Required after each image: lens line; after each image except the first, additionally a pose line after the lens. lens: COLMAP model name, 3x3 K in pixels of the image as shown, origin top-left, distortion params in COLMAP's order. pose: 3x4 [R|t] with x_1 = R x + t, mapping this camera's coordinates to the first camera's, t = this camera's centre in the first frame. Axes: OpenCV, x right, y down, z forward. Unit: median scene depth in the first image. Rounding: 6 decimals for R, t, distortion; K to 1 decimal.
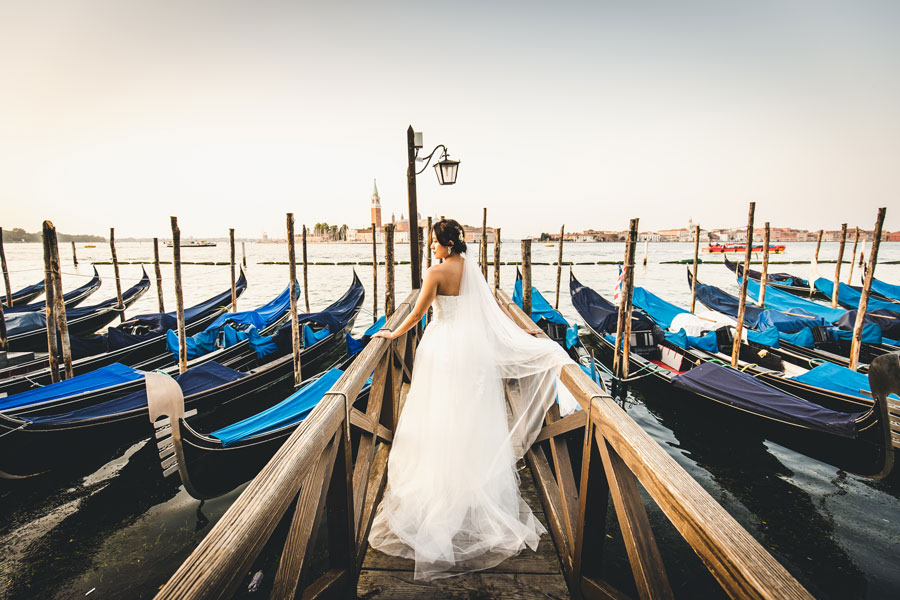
lens RADIAL K [[404.3, 0, 447.4], [0, 404.3, 308.6], [0, 0, 1]] dist [0.000498, 0.000135]
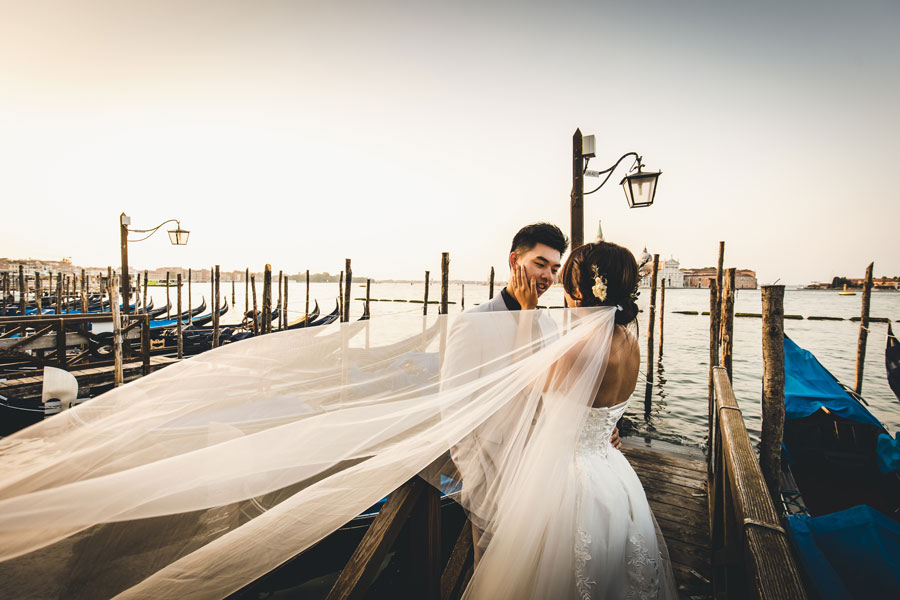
lens RADIAL K [[404.3, 0, 450.1], [0, 404.3, 305.7], [0, 0, 1]] dist [0.000498, 0.000135]
pose [[0.861421, 0.039596, -0.506345, 0.077777], [-0.096245, 0.991619, -0.086192, -0.044378], [0.498688, 0.122981, 0.858013, 0.255523]]
